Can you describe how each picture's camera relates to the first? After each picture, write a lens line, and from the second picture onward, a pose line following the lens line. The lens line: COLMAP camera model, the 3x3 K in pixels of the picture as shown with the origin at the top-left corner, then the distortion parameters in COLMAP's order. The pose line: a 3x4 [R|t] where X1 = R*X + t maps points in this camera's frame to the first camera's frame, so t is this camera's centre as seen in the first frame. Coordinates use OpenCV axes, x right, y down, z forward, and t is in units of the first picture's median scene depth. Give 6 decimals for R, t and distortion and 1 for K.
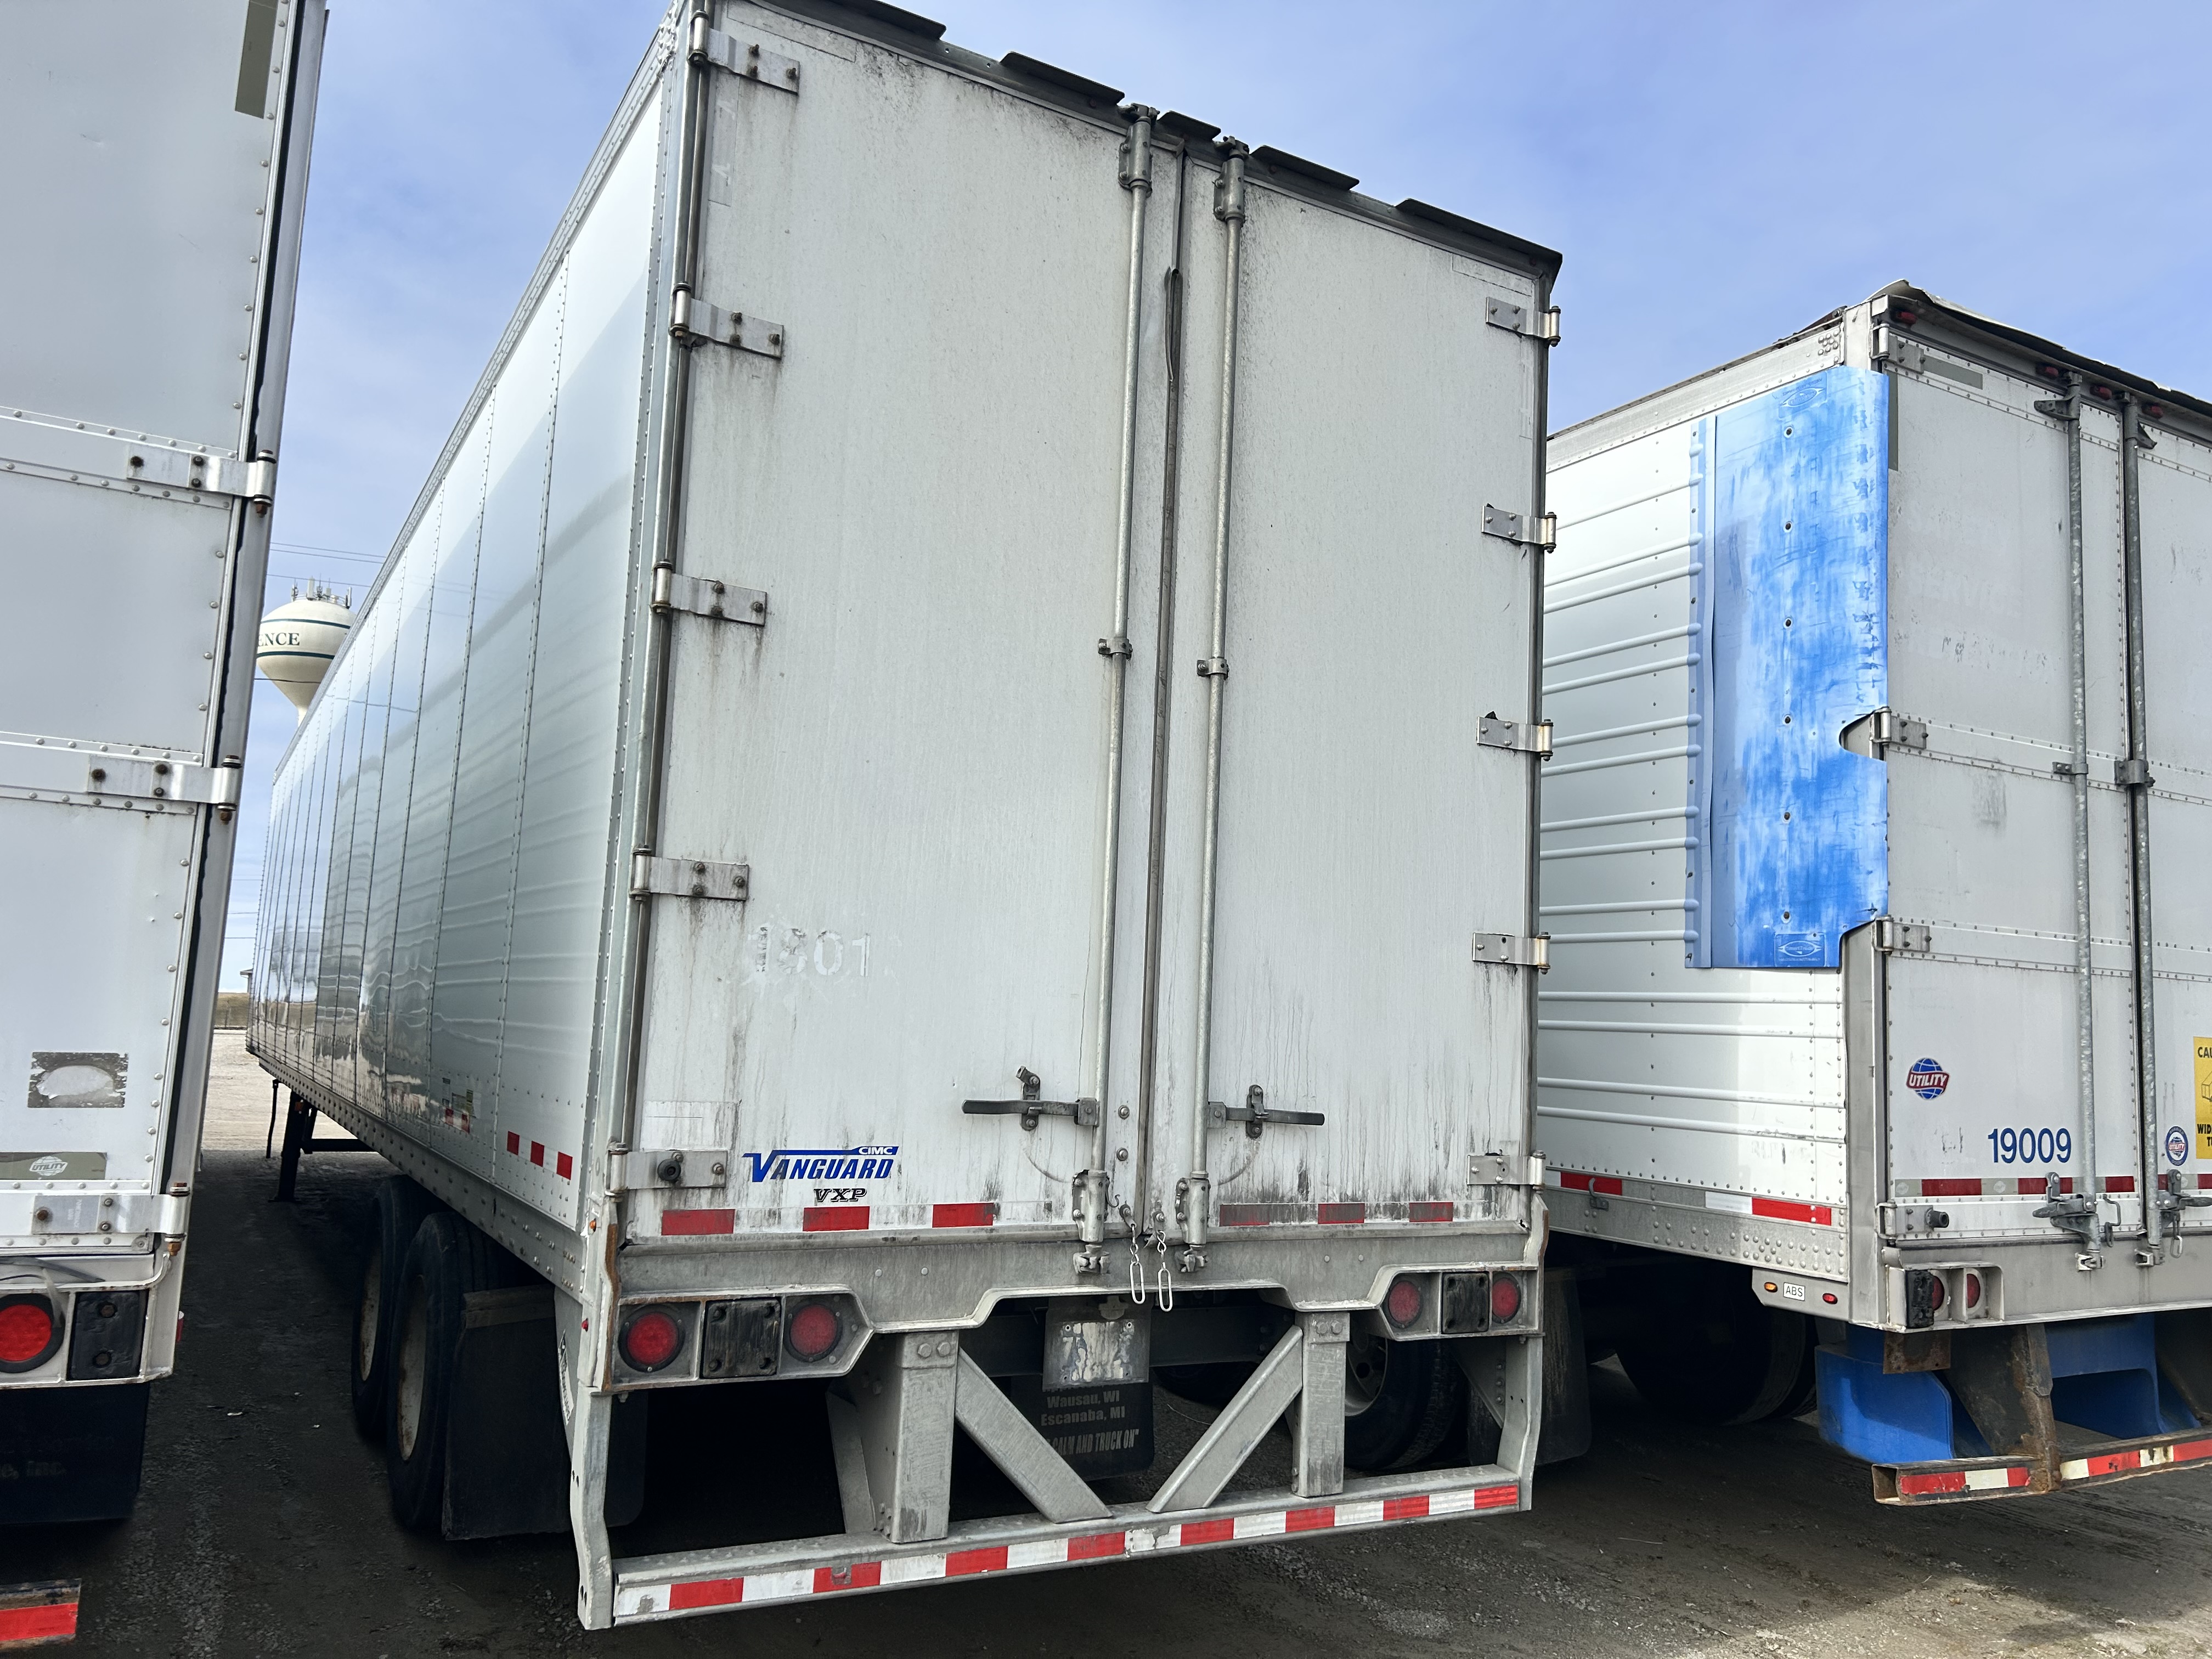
lens RADIAL K [[1696.0, 0, 1057.5], [0, 1696.0, 824.2], [0, 0, 1]] dist [0.112757, -0.187690]
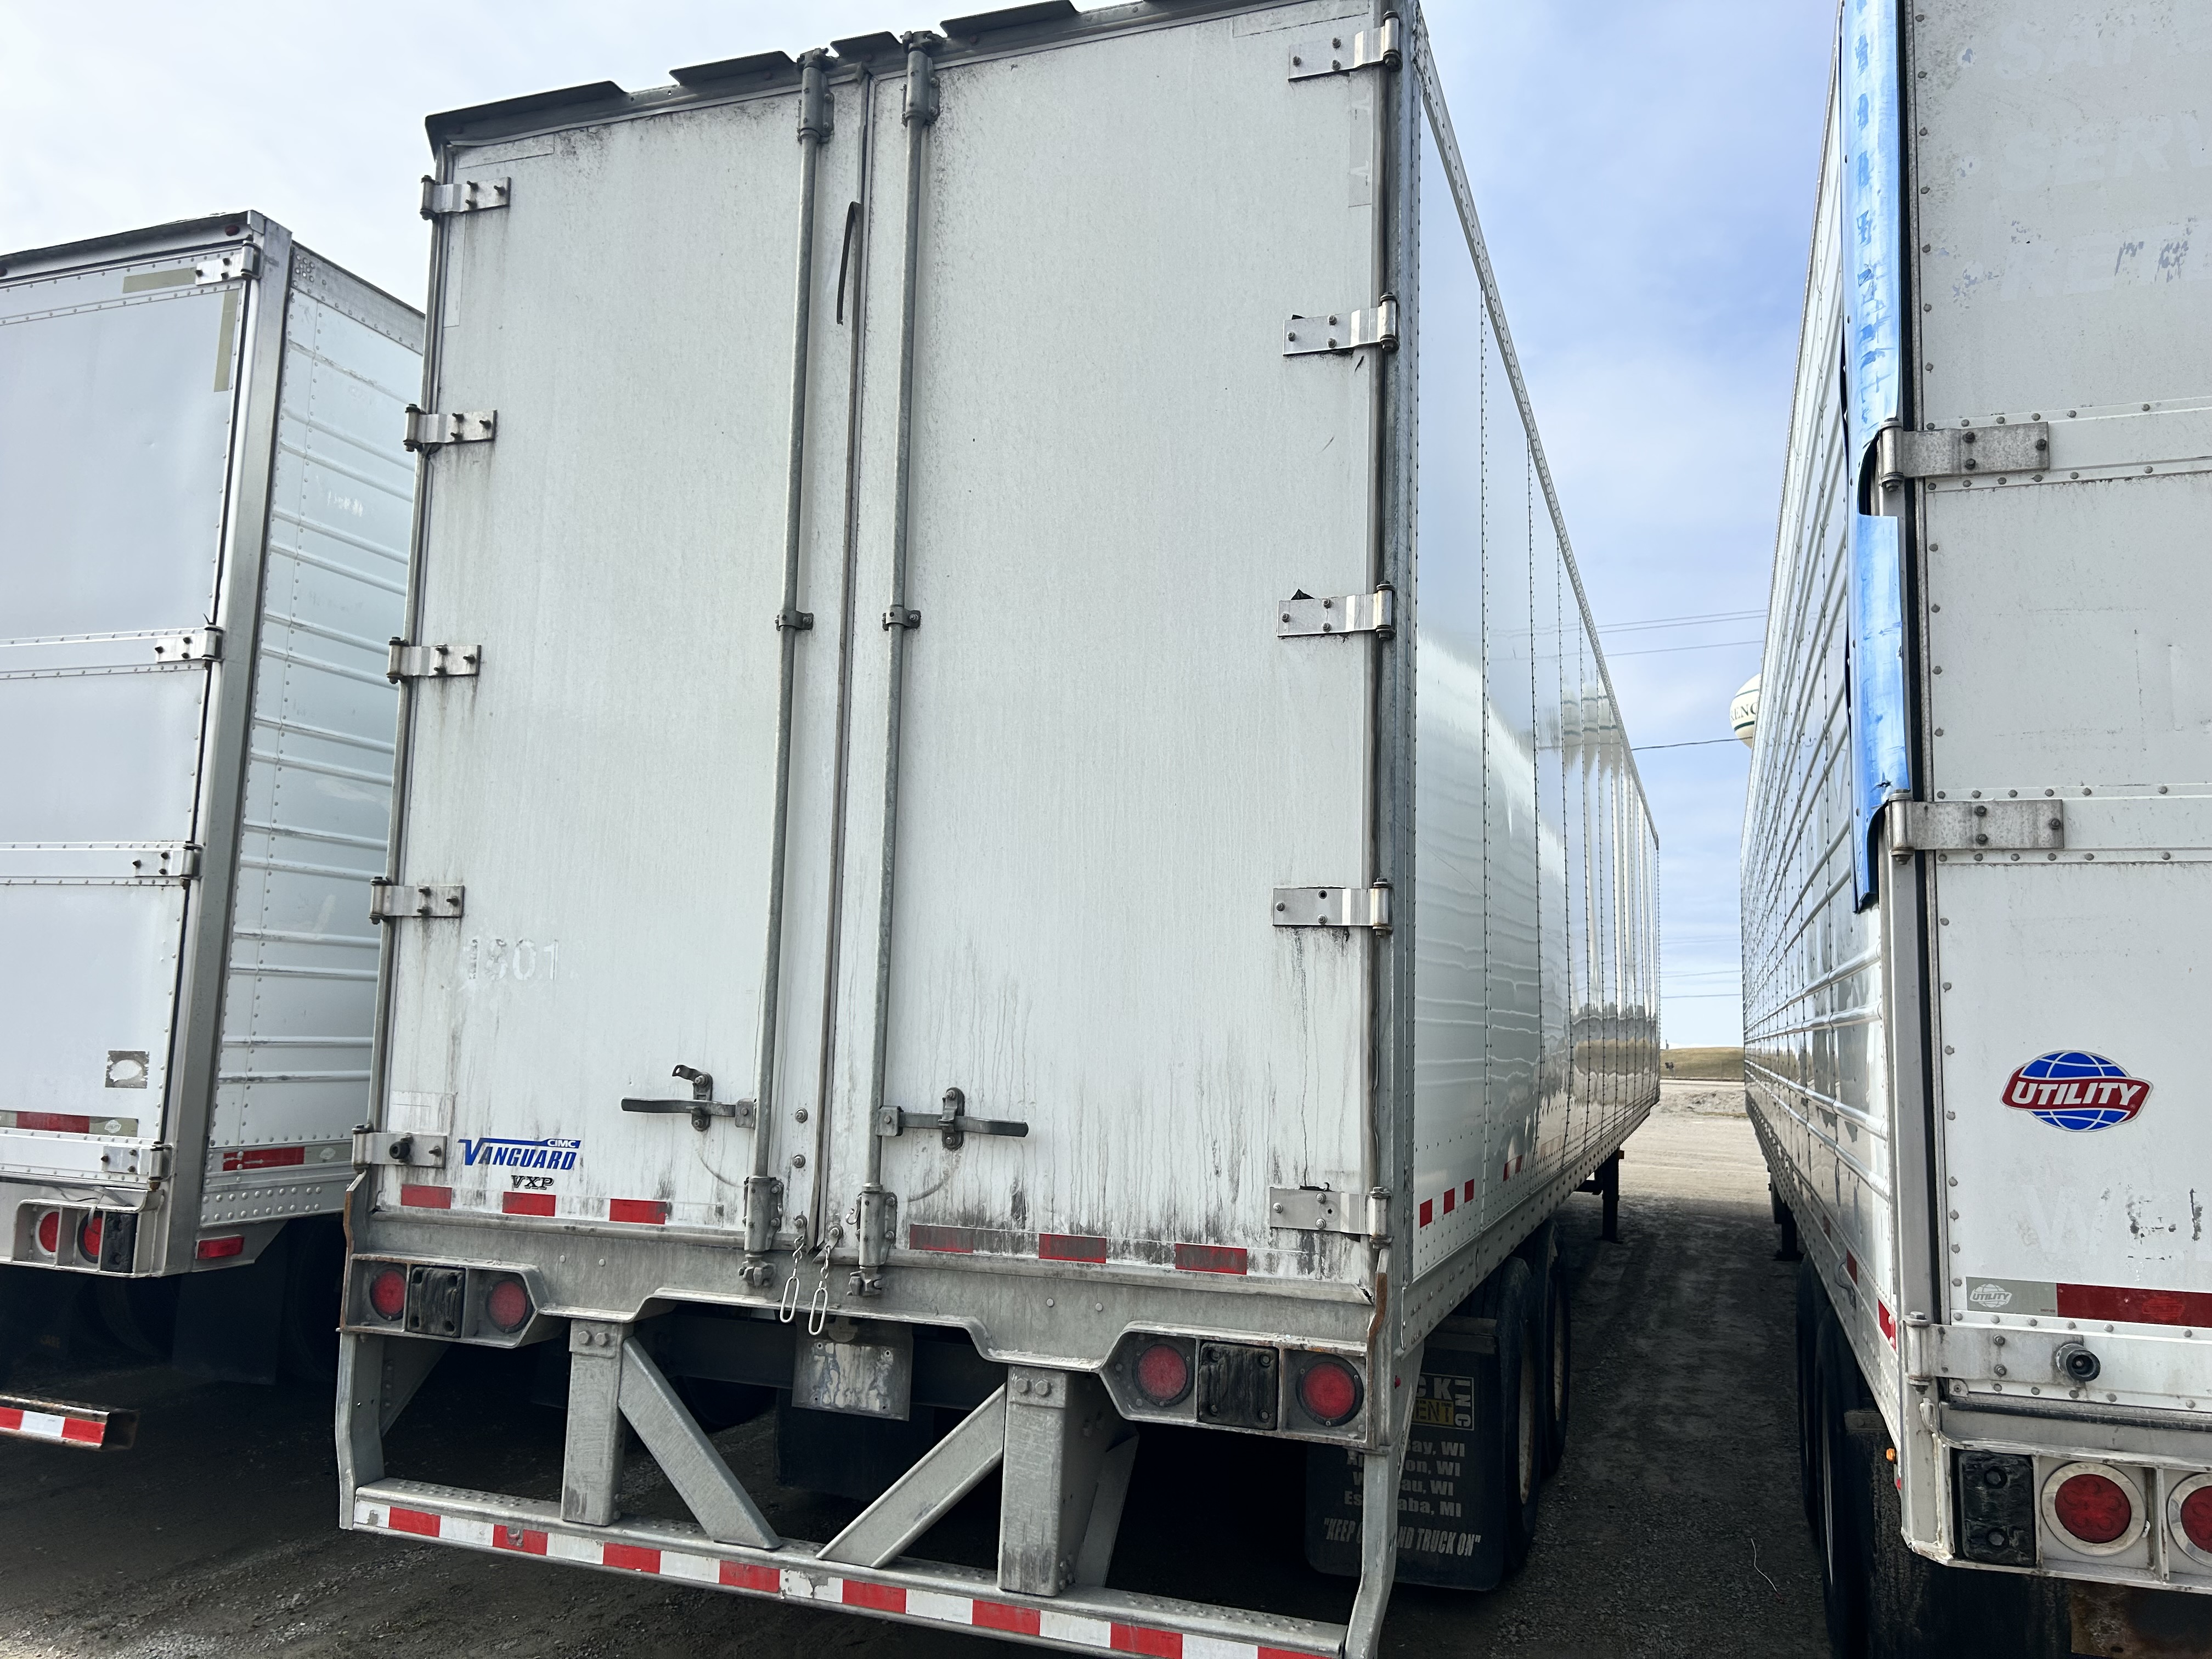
lens RADIAL K [[1657.3, 0, 1106.0], [0, 1657.3, 829.5], [0, 0, 1]] dist [0.054610, -0.047145]
pose [[0.648887, -0.113653, -0.752349, 0.865249], [0.089460, 0.993319, -0.072897, 0.098090], [0.755607, -0.020003, 0.654719, 0.548773]]
